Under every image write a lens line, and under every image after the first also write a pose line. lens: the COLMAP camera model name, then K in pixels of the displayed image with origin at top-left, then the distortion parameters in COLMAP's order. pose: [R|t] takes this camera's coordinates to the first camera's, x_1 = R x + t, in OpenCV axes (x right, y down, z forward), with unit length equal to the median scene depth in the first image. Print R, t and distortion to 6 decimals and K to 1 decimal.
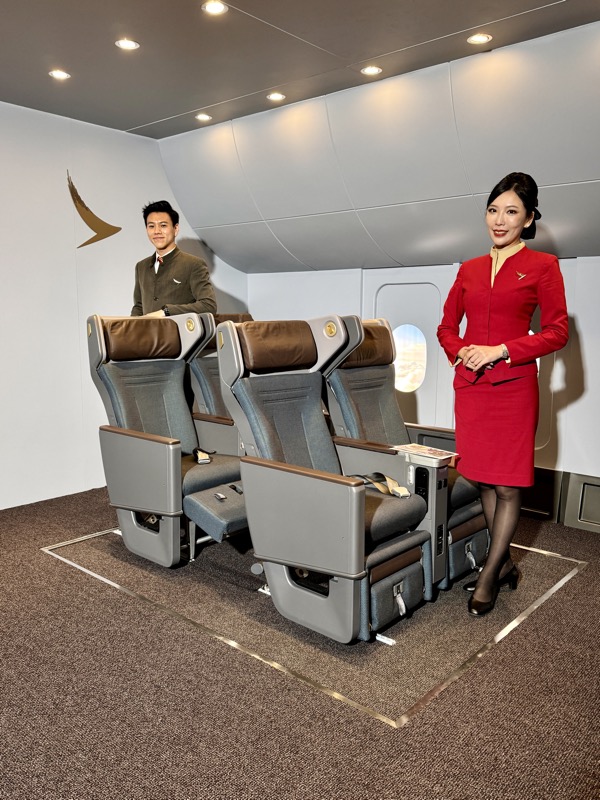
lens RADIAL K [[654.8, 0, 300.0], [0, 654.8, 400.0], [0, 0, 1]] dist [0.014428, 0.002094]
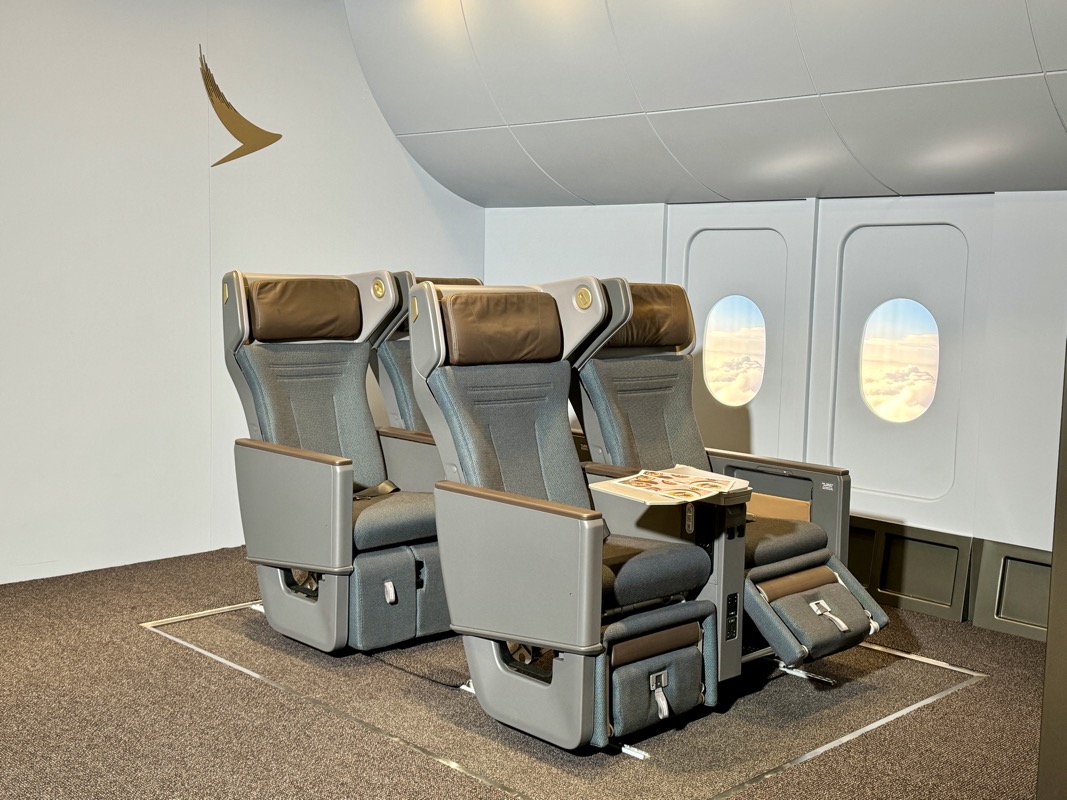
lens RADIAL K [[1235.6, 0, 533.5], [0, 1235.6, 400.0], [0, 0, 1]] dist [-0.017657, 0.352045]
pose [[0.997454, 0.023989, -0.067151, 0.083337], [-0.026115, 0.999179, -0.030962, 0.034691], [0.066353, 0.032637, 0.997262, -0.242118]]
